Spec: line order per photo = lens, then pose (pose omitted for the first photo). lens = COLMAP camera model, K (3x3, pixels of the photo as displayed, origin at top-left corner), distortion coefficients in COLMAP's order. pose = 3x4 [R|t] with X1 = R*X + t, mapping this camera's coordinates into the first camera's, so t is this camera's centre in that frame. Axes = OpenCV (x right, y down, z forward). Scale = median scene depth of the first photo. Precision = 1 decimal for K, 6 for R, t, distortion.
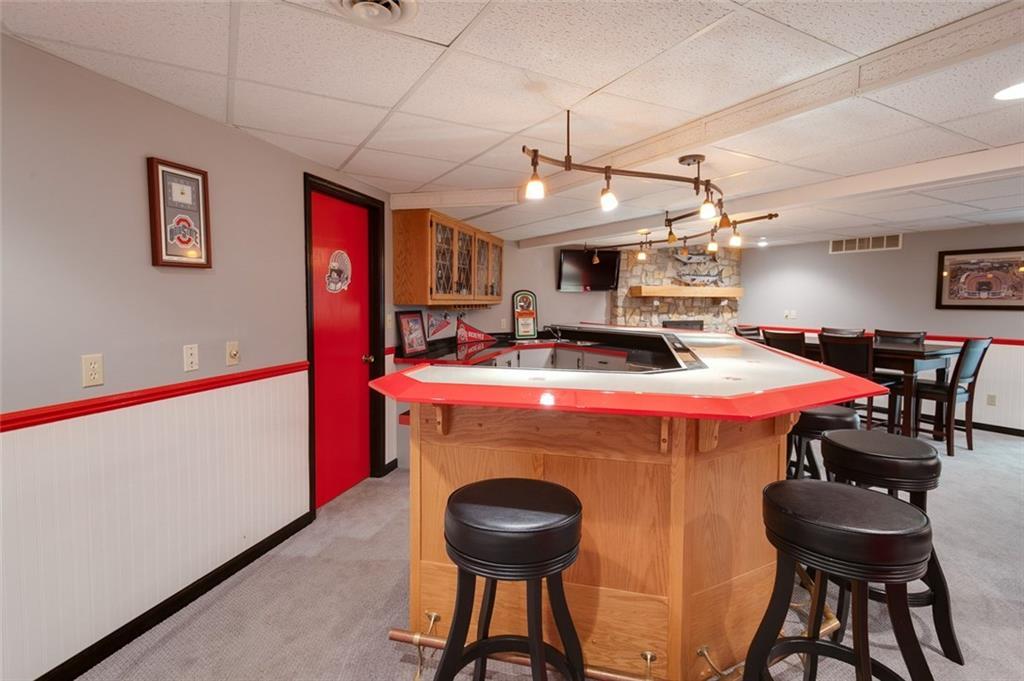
lens RADIAL K [[487.6, 0, 510.5], [0, 487.6, 325.8], [0, 0, 1]] dist [-0.000872, -0.000776]
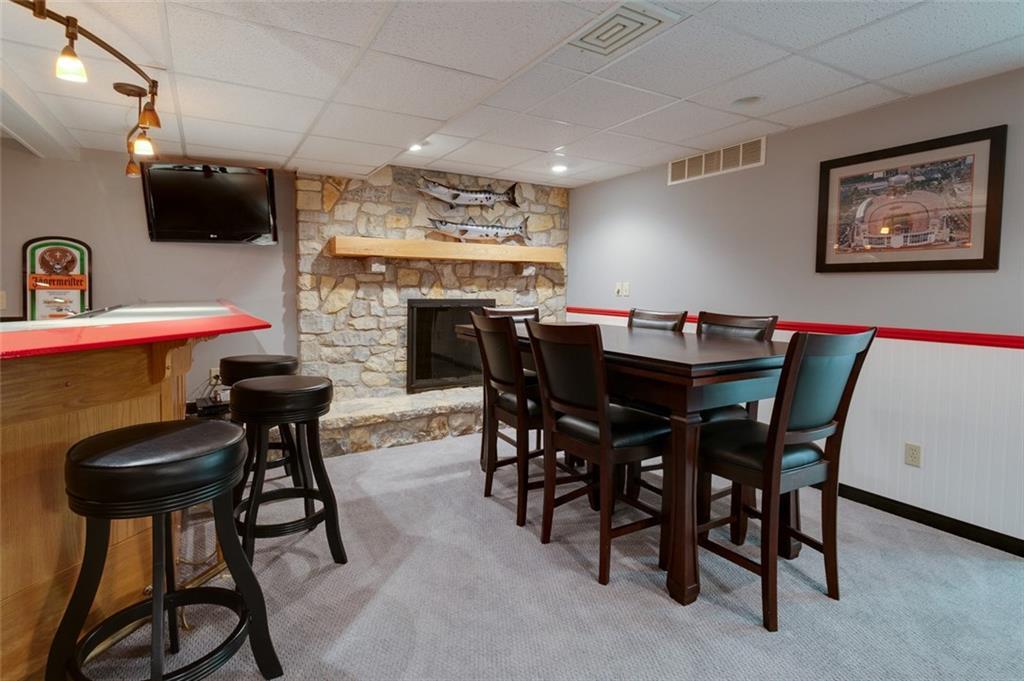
lens RADIAL K [[511.0, 0, 507.6], [0, 511.0, 313.0], [0, 0, 1]] dist [0.012656, -0.000233]
pose [[0.999569, -0.000037, 0.029370, 0.434258], [0.000041, 1.000000, -0.000131, 0.007999], [-0.029370, 0.000132, 0.999569, 0.377276]]
